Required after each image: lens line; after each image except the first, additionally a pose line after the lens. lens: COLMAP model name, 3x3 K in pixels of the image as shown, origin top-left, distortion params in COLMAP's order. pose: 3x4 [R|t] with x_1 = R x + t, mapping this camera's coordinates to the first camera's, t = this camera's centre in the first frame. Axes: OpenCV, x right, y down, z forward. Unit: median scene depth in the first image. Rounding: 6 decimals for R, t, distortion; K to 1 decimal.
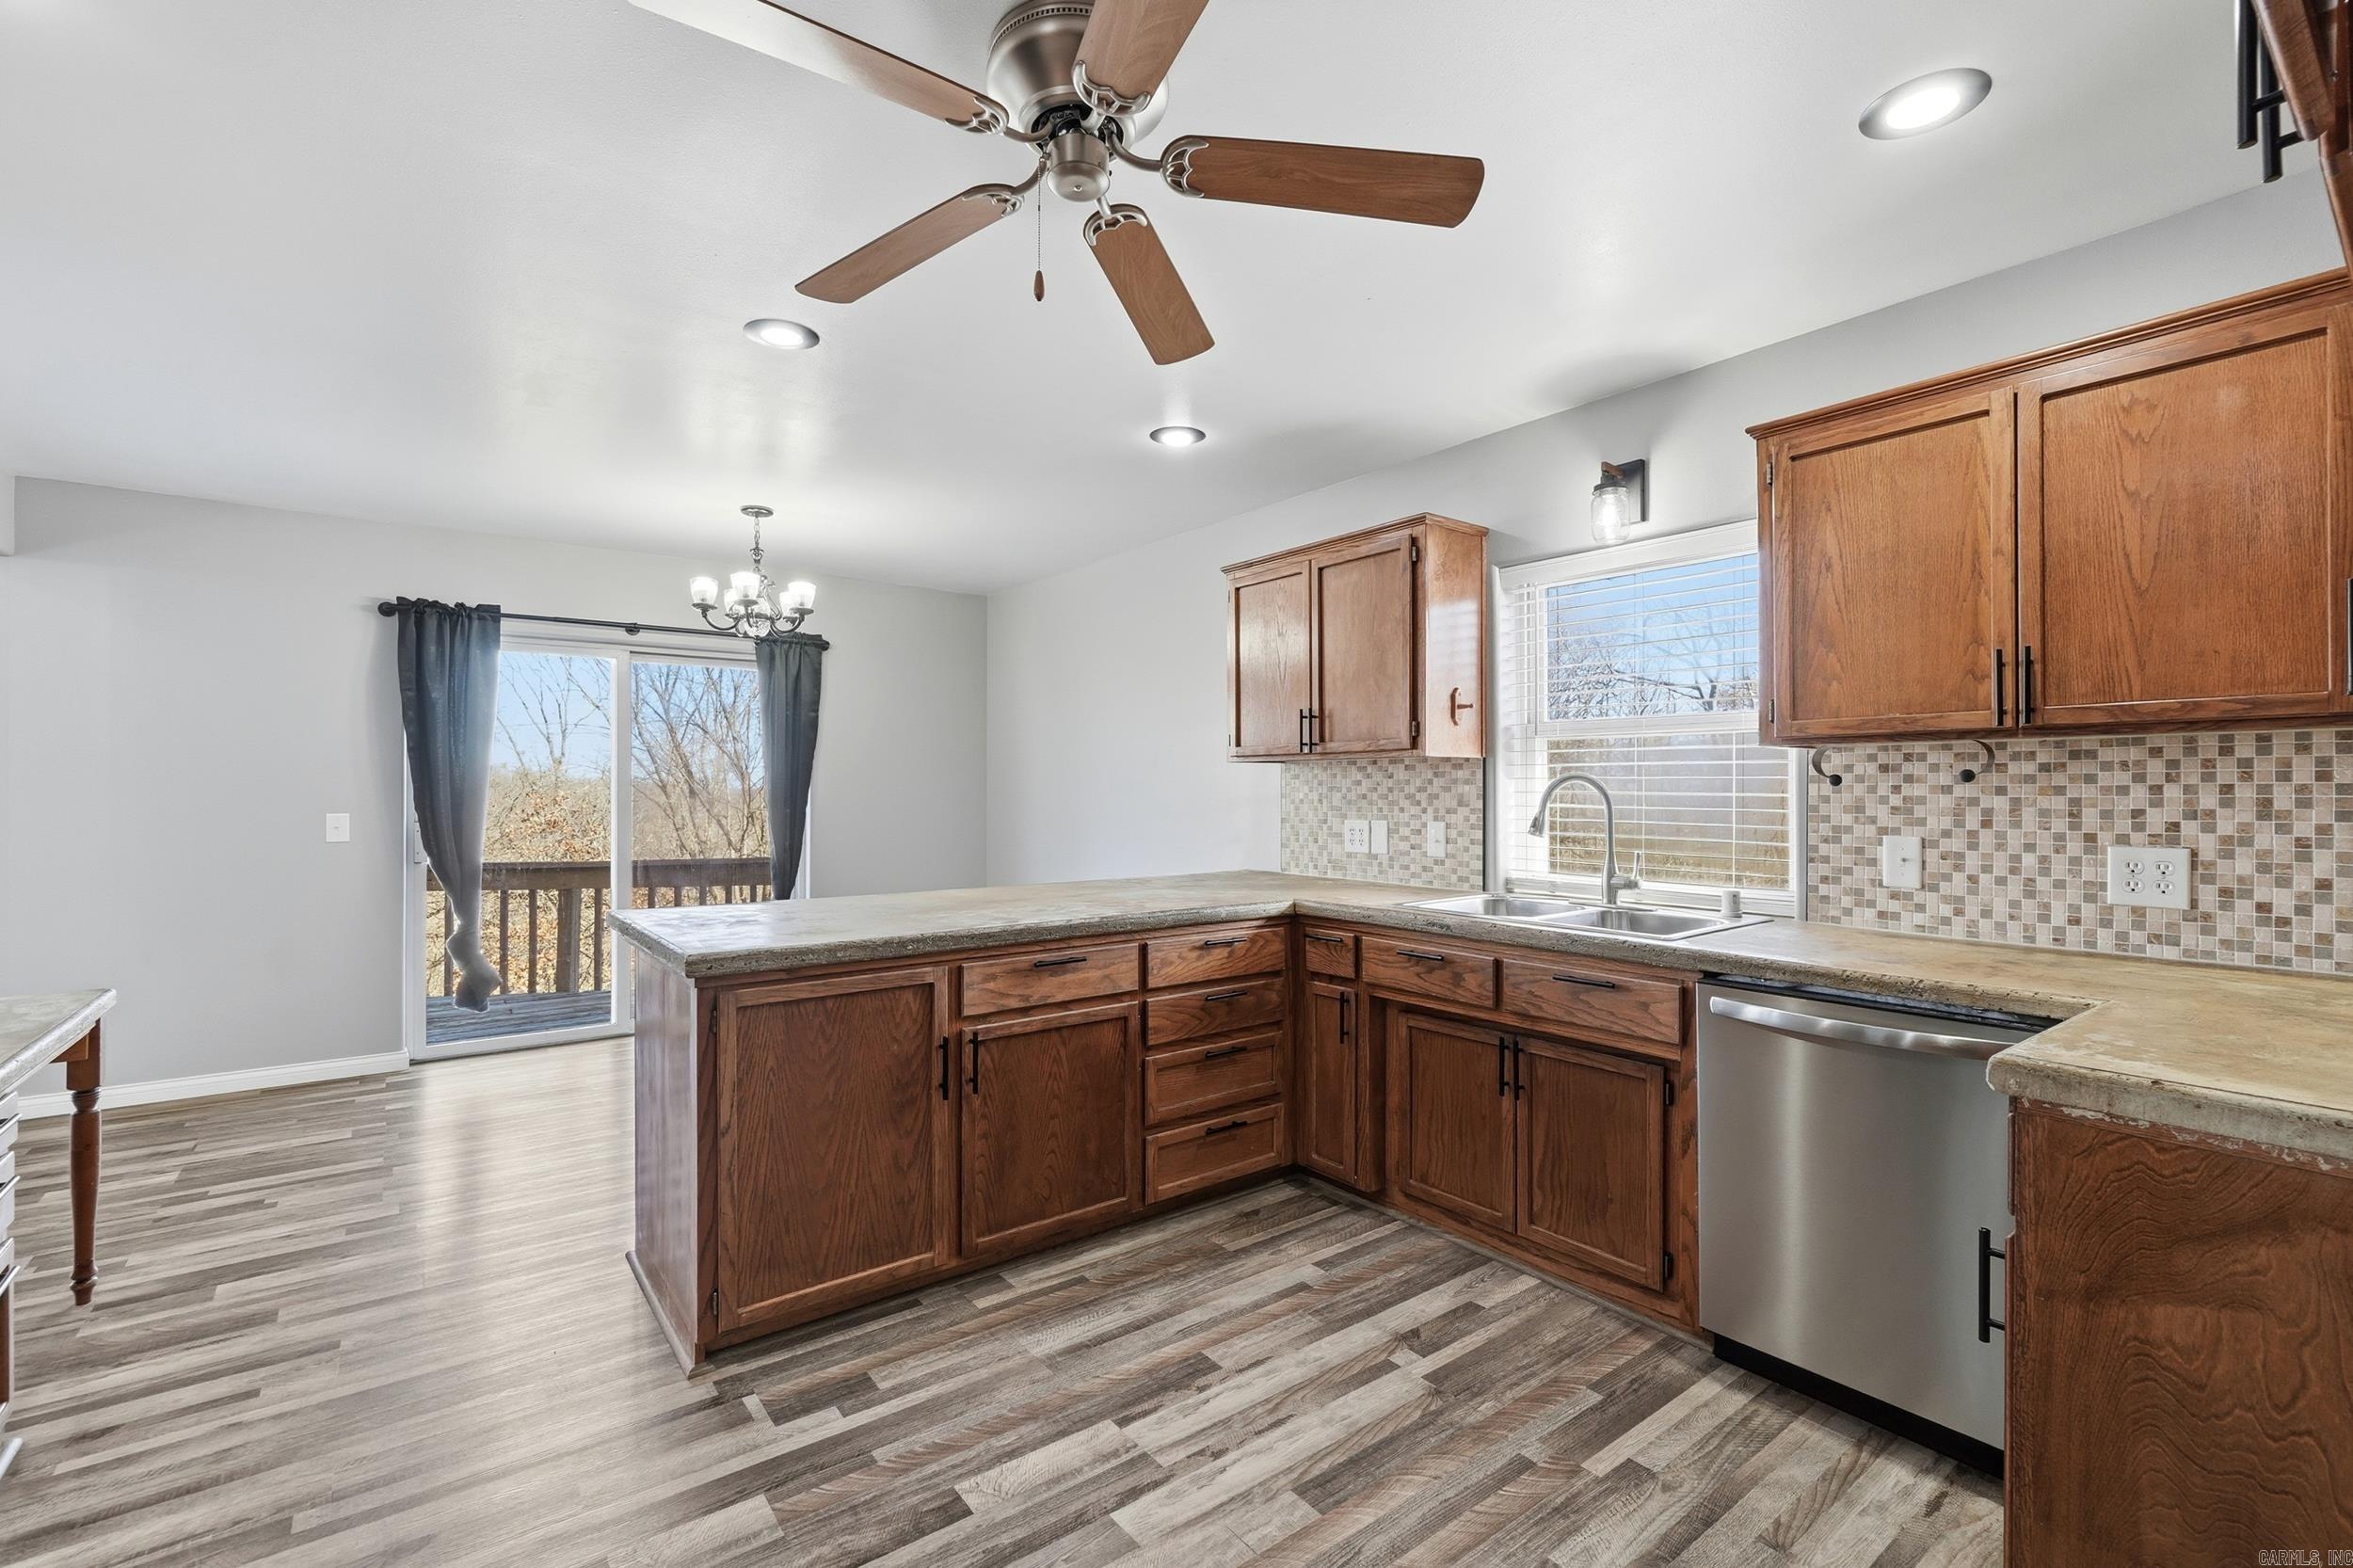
lens RADIAL K [[1029.0, 0, 1169.1], [0, 1029.0, 793.5], [0, 0, 1]] dist [-0.007083, 0.000270]
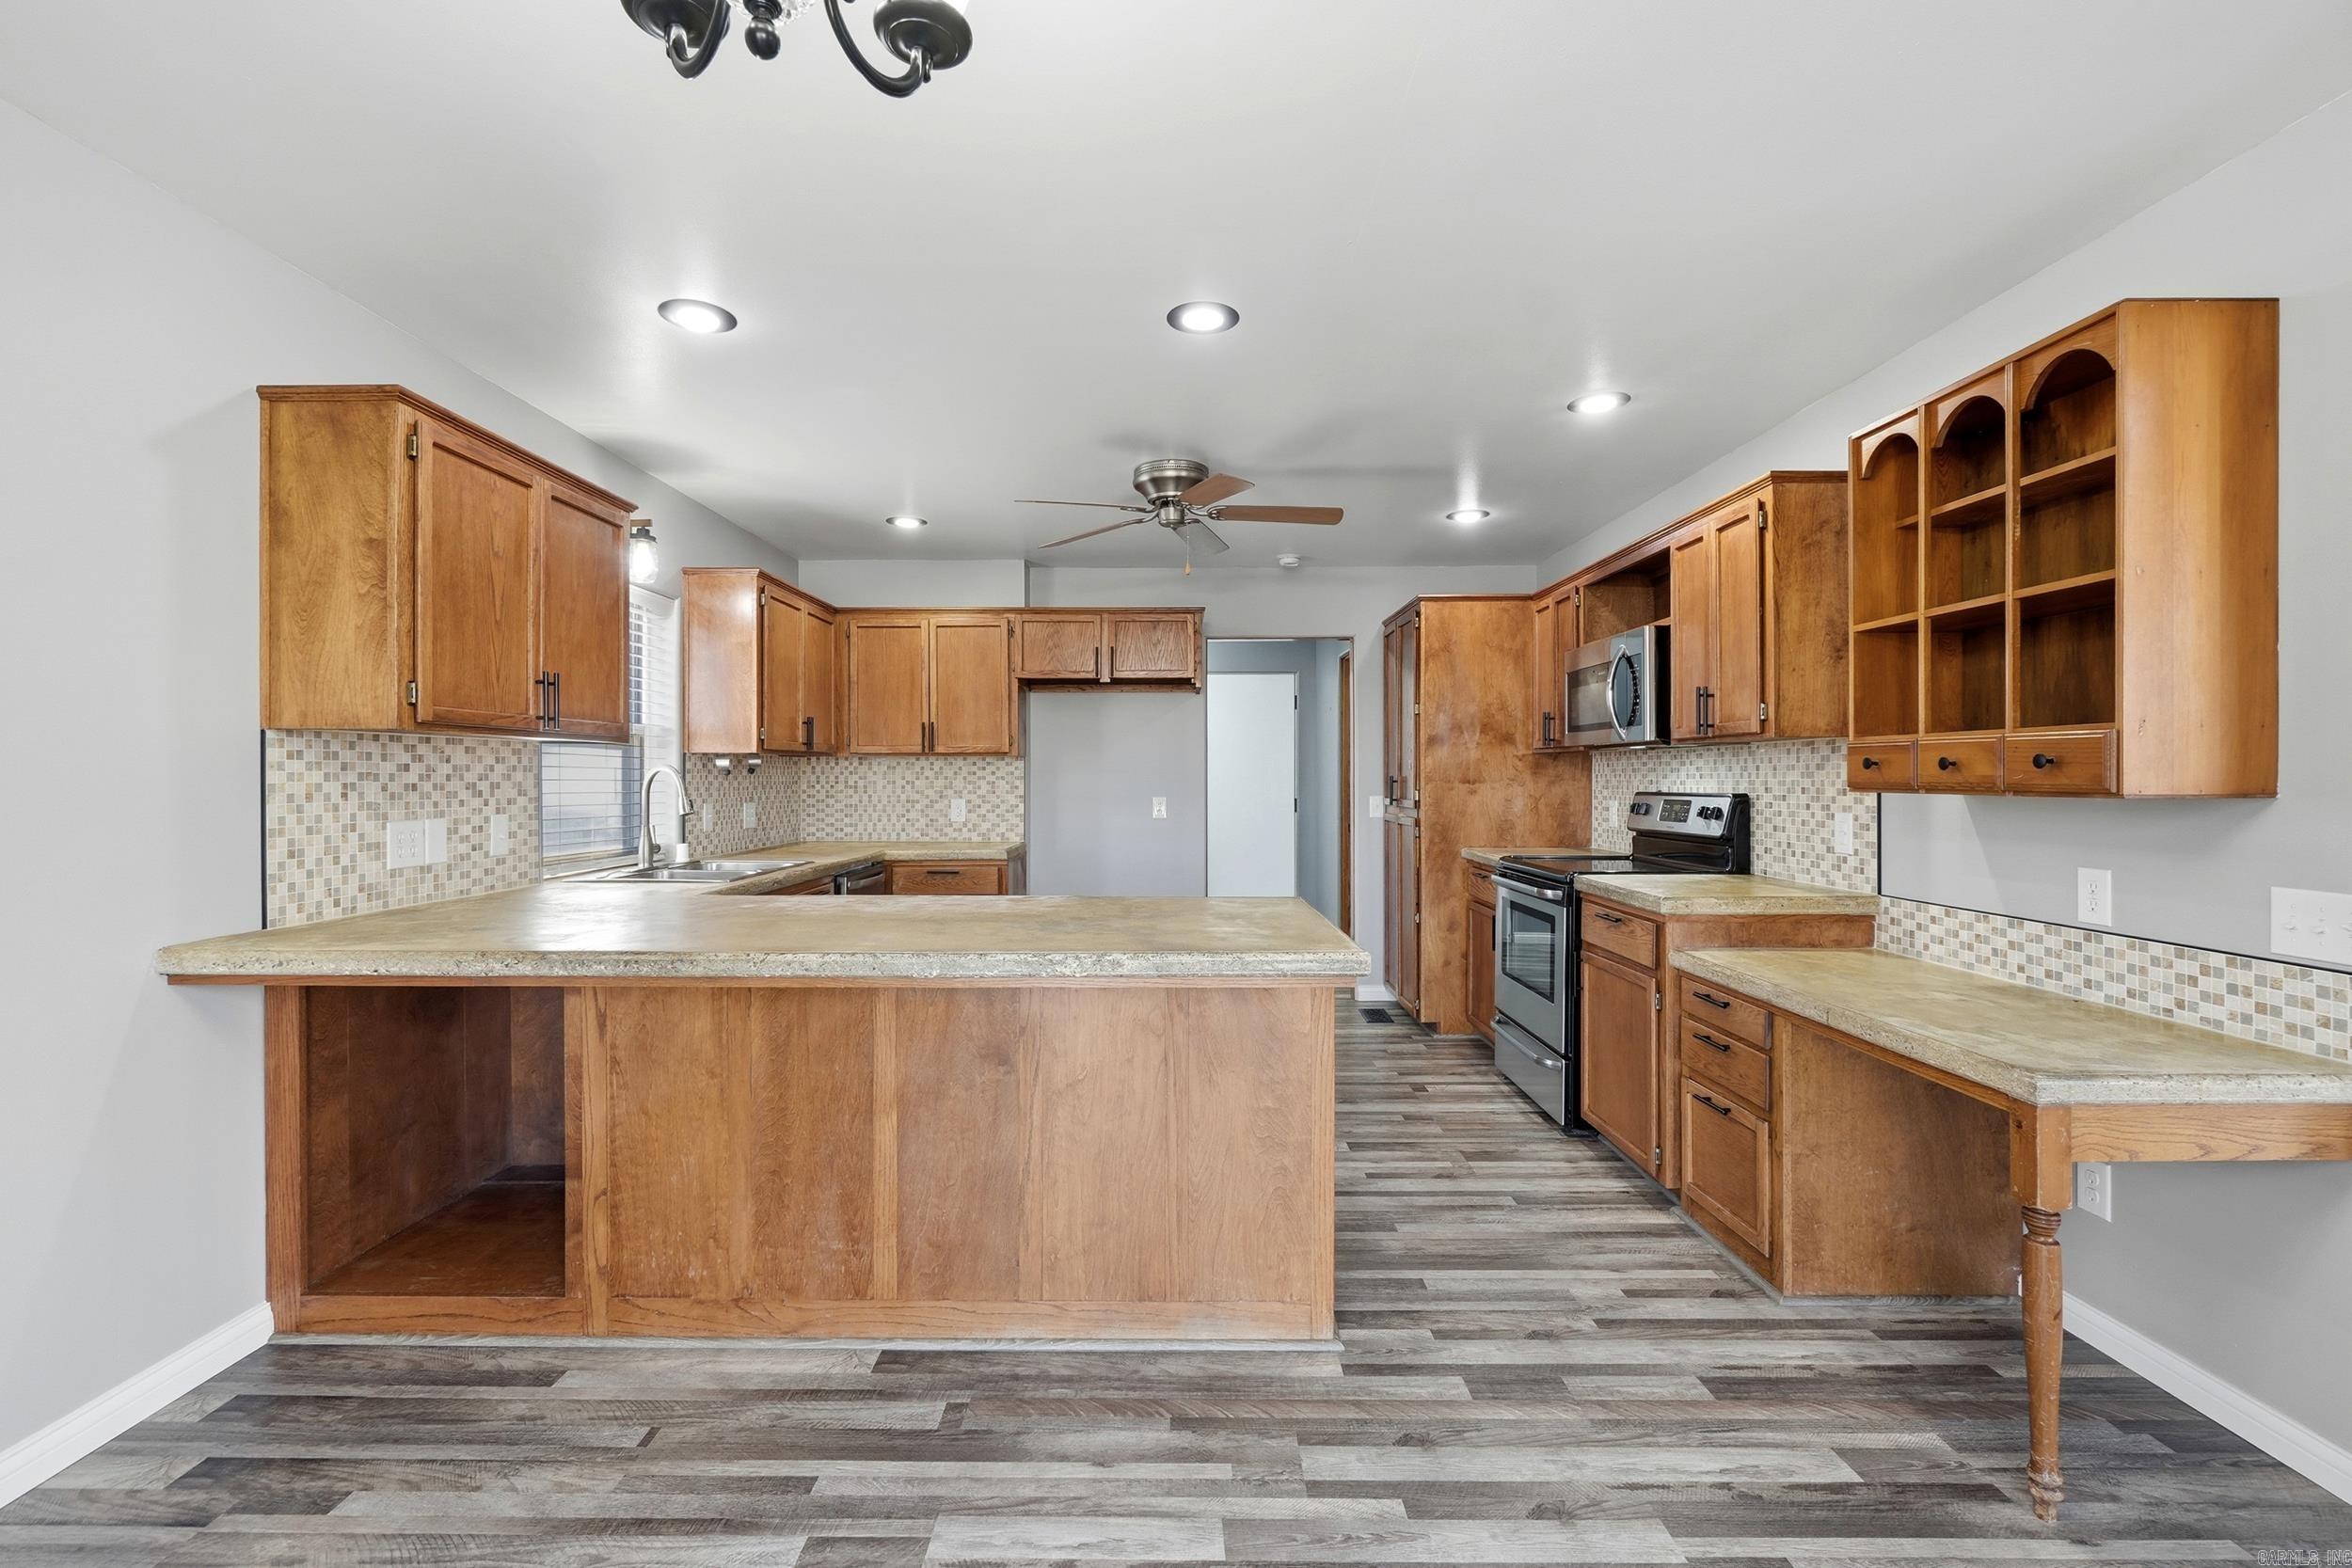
lens RADIAL K [[1028.4, 0, 1181.7], [0, 1028.4, 780.2], [0, 0, 1]] dist [-0.007083, 0.000270]
pose [[-0.803638, -0.001732, 0.595115, -0.732020], [0.001846, 0.999984, 0.005404, -0.005205], [-0.595115, 0.005441, -0.803622, 1.388027]]
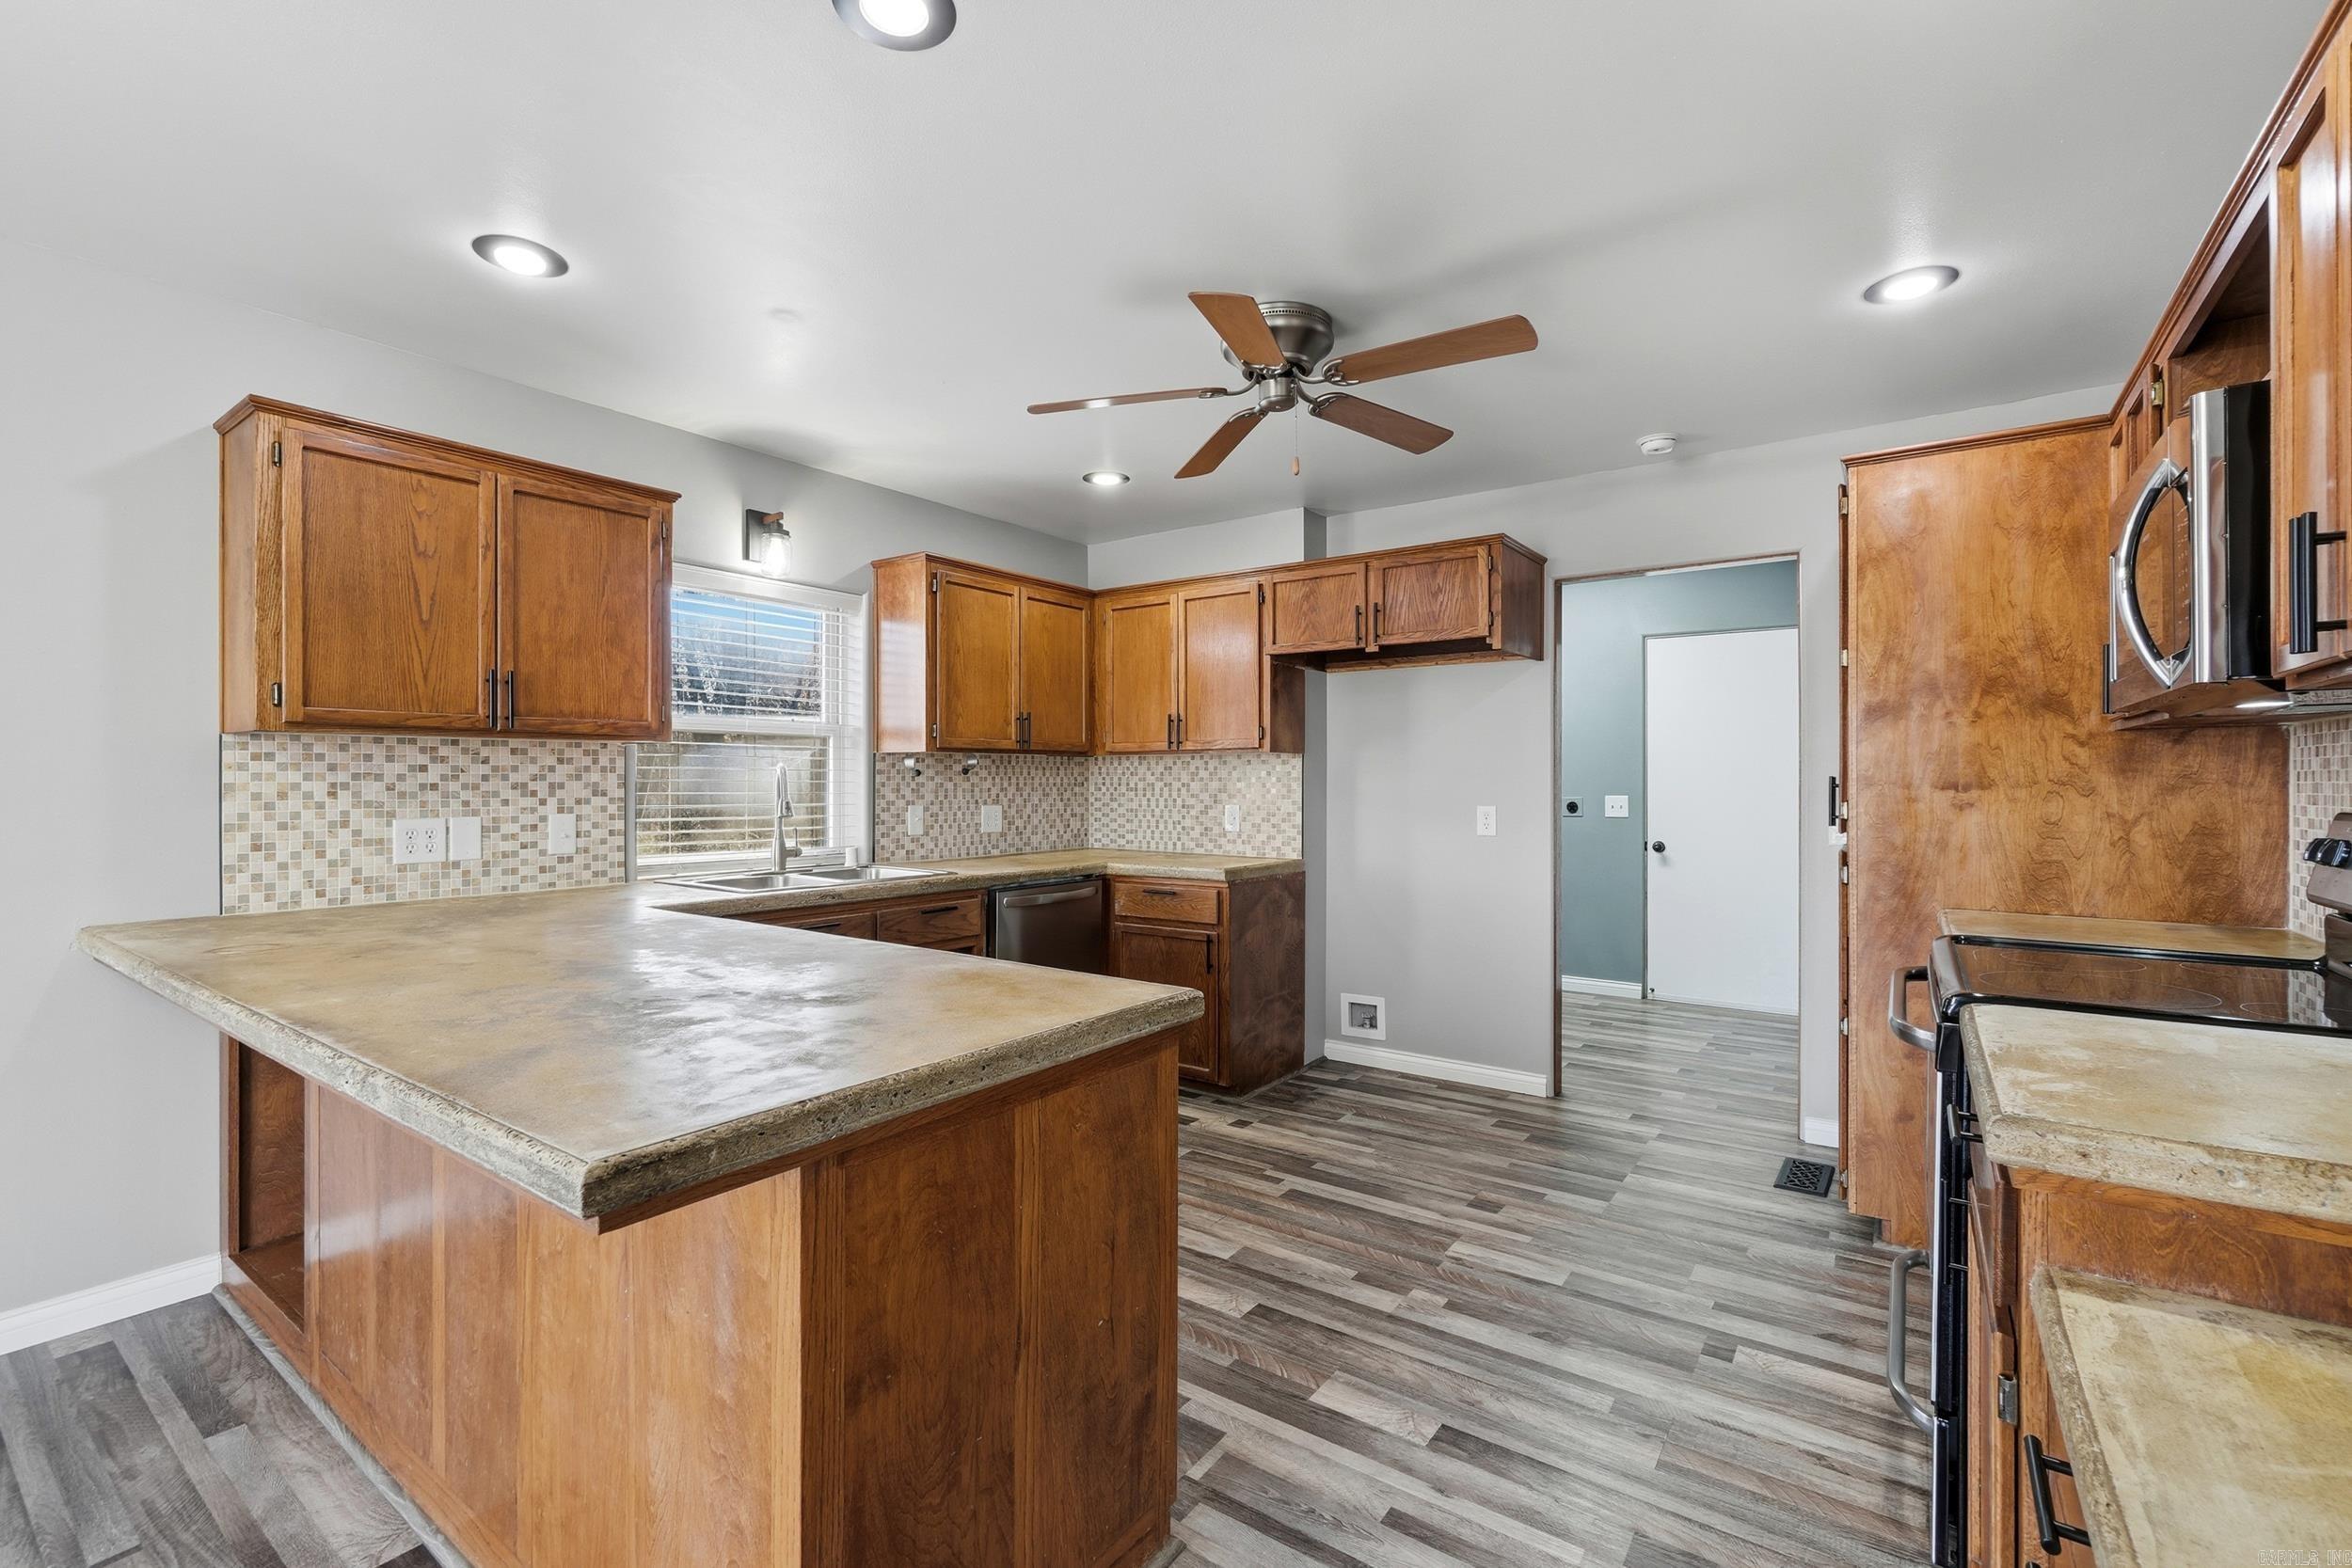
lens RADIAL K [[1028.4, 0, 1170.2], [0, 1028.4, 781.0], [0, 0, 1]] dist [-0.007083, 0.000270]
pose [[-0.298181, -0.001585, 0.954508, -0.758790], [0.002186, 0.999995, 0.002344, -0.001990], [-0.954507, 0.002786, -0.298176, 0.785048]]
